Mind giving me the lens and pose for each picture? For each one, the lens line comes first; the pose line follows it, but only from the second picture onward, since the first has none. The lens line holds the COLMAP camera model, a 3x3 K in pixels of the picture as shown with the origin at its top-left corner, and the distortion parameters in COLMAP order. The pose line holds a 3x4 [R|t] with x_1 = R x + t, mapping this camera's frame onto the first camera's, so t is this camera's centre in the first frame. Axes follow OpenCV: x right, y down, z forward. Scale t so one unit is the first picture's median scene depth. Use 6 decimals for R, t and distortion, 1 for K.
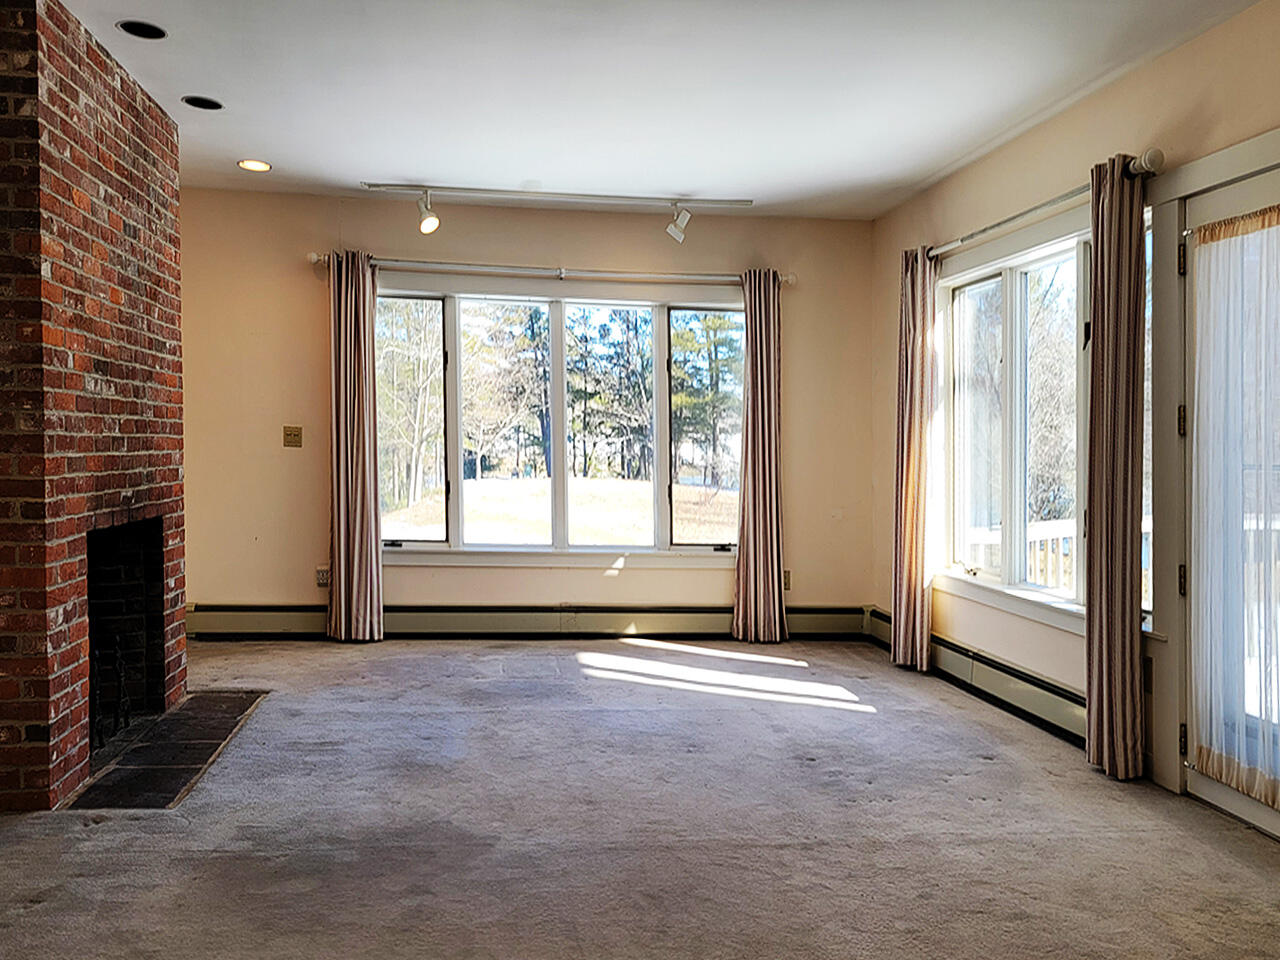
lens RADIAL K [[898.0, 0, 640.7], [0, 898.0, 430.6], [0, 0, 1]] dist [0.000323, -0.084505]
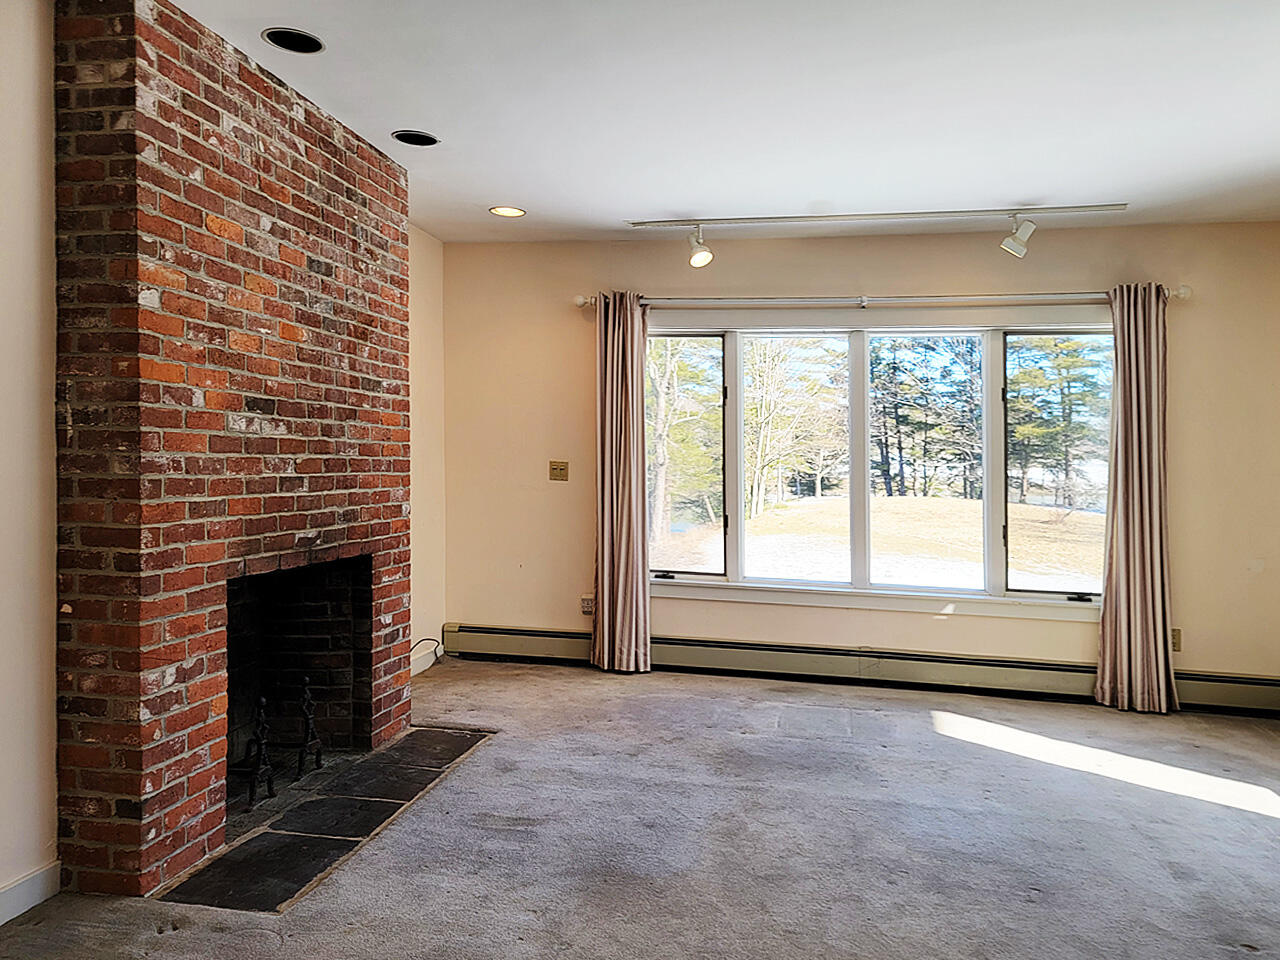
lens RADIAL K [[536.2, 0, 640.7], [0, 536.2, 436.3], [0, 0, 1]] dist [0.029337, -0.008932]
pose [[0.835469, 0.001023, -0.549537, 0.041387], [-0.013173, 0.999748, -0.018166, -0.023261], [0.549380, 0.022417, 0.835272, 0.522116]]
